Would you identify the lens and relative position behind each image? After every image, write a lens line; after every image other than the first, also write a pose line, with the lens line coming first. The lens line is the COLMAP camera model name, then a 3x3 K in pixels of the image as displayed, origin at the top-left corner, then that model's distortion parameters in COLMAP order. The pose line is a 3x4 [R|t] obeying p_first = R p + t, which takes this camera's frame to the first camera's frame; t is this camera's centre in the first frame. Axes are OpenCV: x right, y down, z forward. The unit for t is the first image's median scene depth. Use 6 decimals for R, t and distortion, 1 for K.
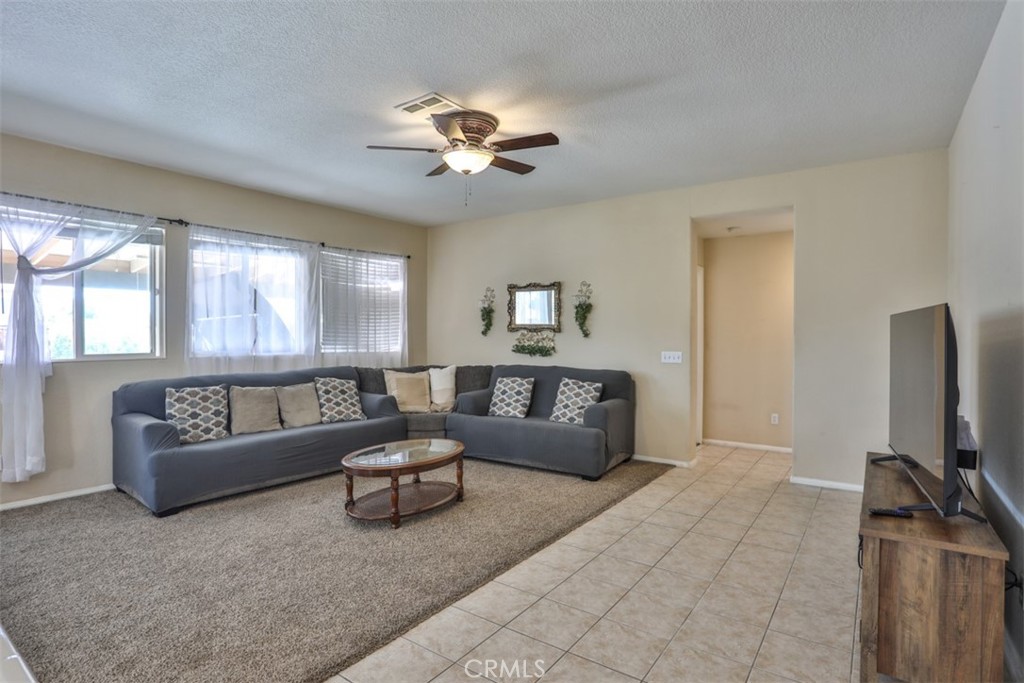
lens RADIAL K [[526.7, 0, 508.3], [0, 526.7, 339.8], [0, 0, 1]] dist [-0.084833, 0.035715]
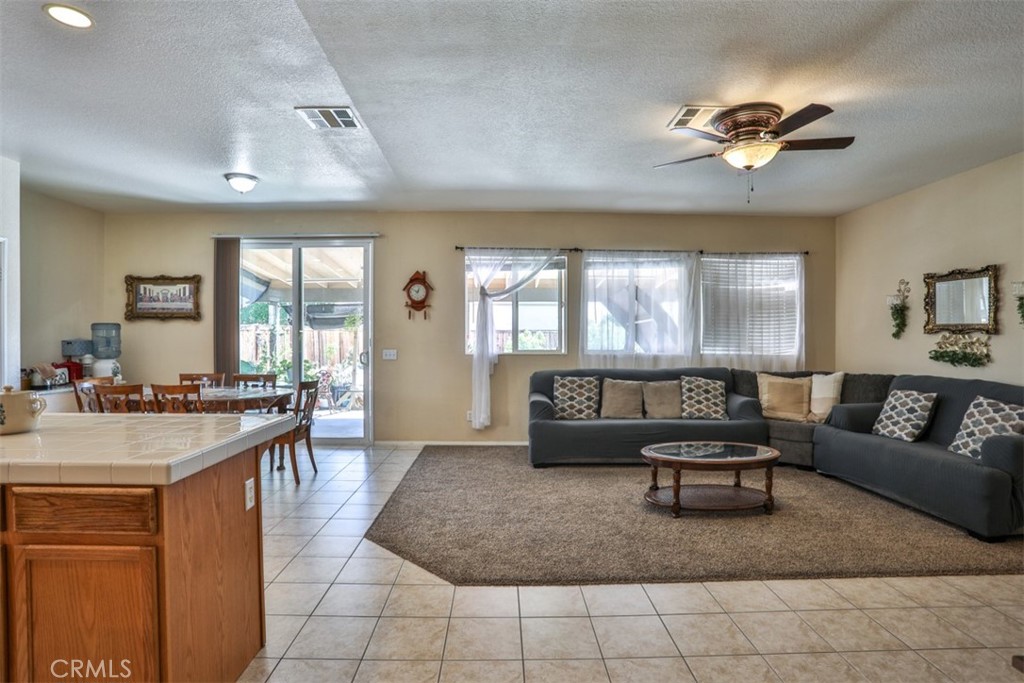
lens RADIAL K [[526.7, 0, 508.3], [0, 526.7, 339.8], [0, 0, 1]] dist [-0.084833, 0.035715]
pose [[0.597030, 0.005832, -0.802198, 0.287608], [-0.009680, 0.999953, 0.000065, 0.000074], [0.802160, 0.007727, 0.597059, 0.056707]]
